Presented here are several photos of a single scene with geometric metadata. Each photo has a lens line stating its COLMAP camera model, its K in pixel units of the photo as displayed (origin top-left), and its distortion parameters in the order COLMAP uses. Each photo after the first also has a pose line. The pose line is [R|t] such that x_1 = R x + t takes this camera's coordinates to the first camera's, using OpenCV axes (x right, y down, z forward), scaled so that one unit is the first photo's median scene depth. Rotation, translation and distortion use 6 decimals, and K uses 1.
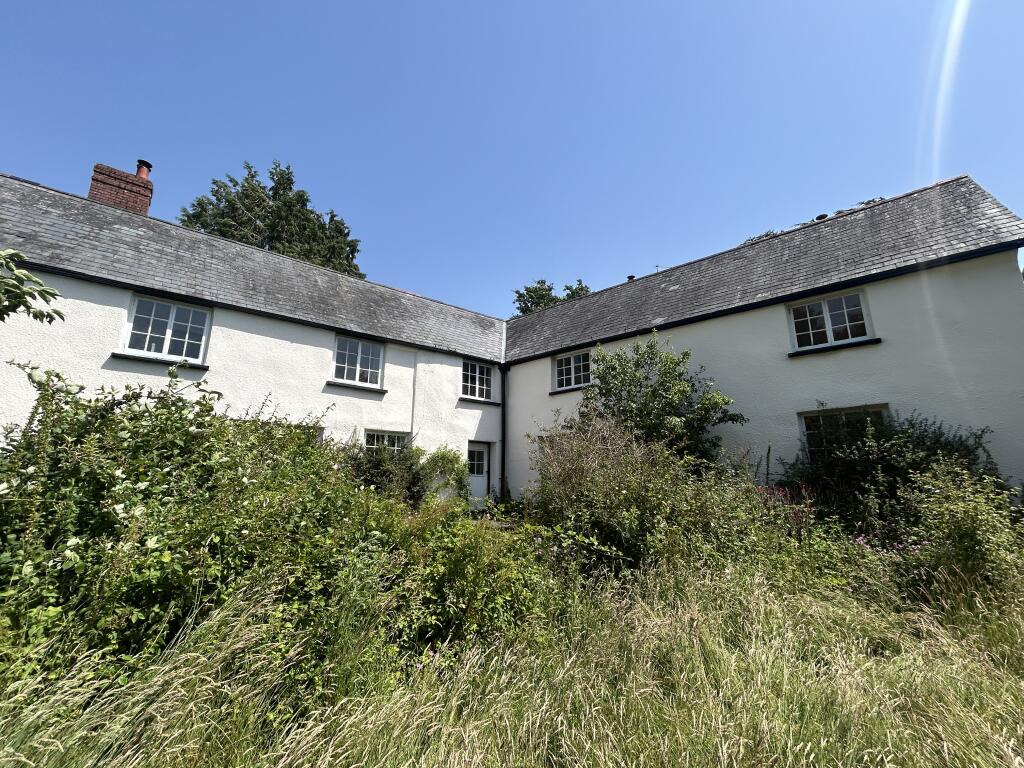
lens RADIAL K [[438.4, 0, 508.6], [0, 438.4, 380.5], [0, 0, 1]] dist [0.003218, 0.000773]
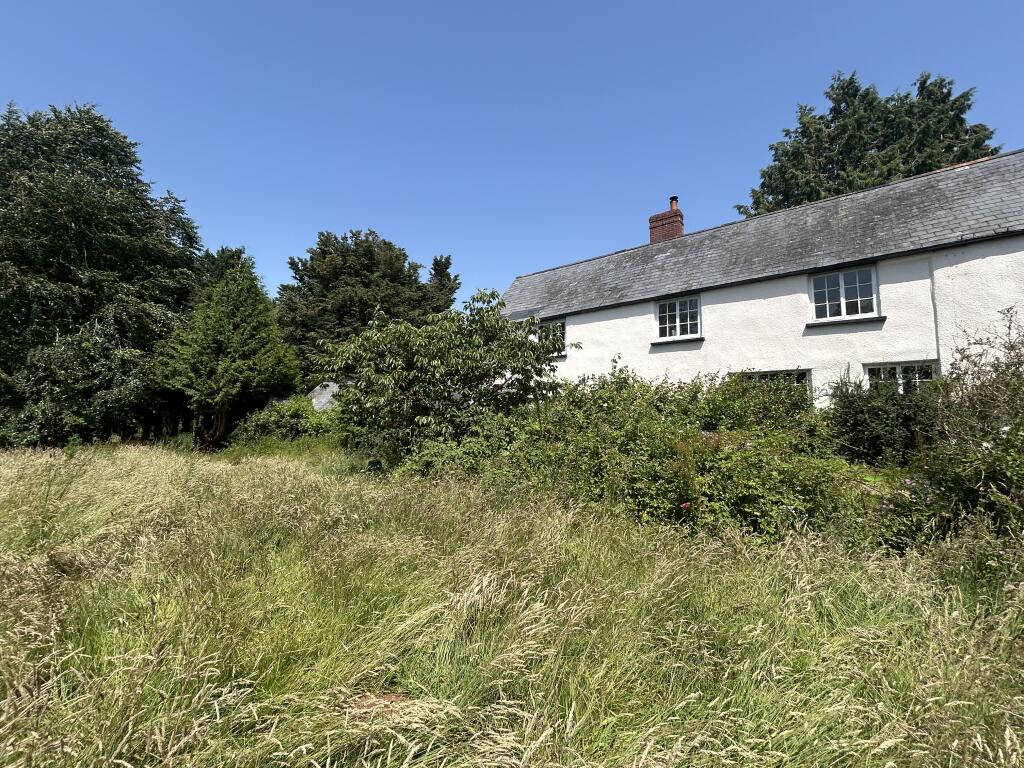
lens RADIAL K [[438.4, 0, 508.2], [0, 438.4, 383.9], [0, 0, 1]] dist [0.003218, 0.000773]
pose [[0.212232, -0.087119, -0.973328, 0.401873], [0.218974, 0.974930, -0.039516, 0.023790], [0.952370, -0.204747, 0.225988, 0.070467]]
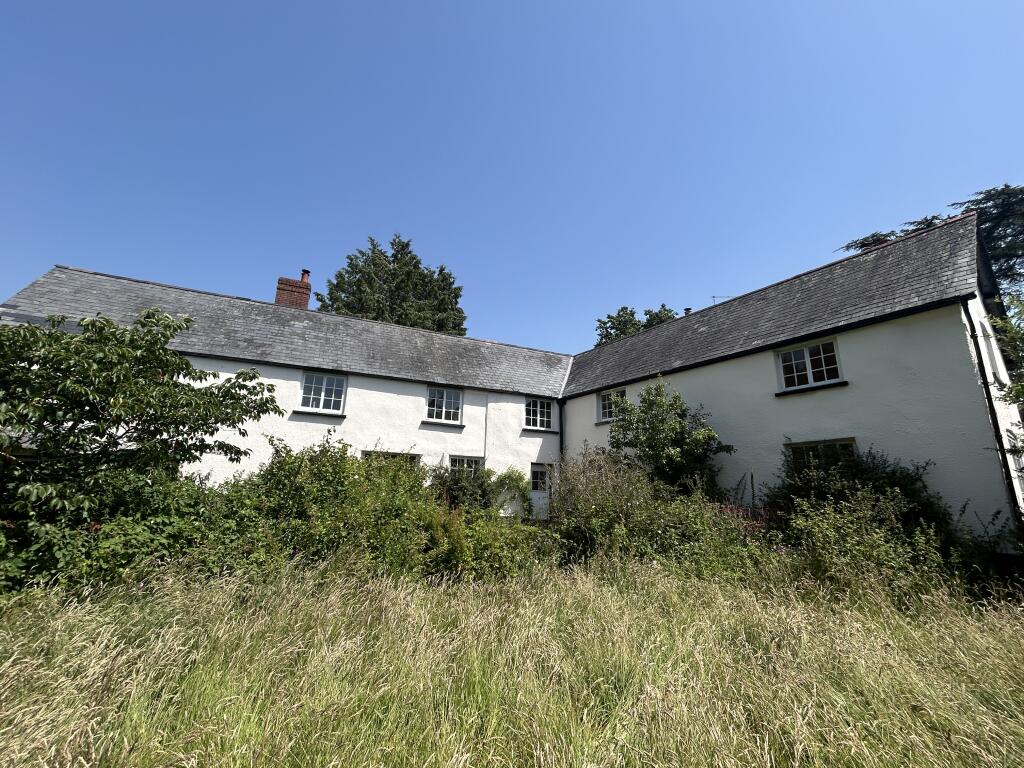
lens RADIAL K [[438.4, 0, 511.6], [0, 438.4, 384.1], [0, 0, 1]] dist [0.003218, 0.000773]
pose [[0.967316, -0.040279, -0.250354, 0.199583], [0.034947, 0.999058, -0.025707, -0.064628], [0.251154, 0.016118, 0.967813, -0.254242]]
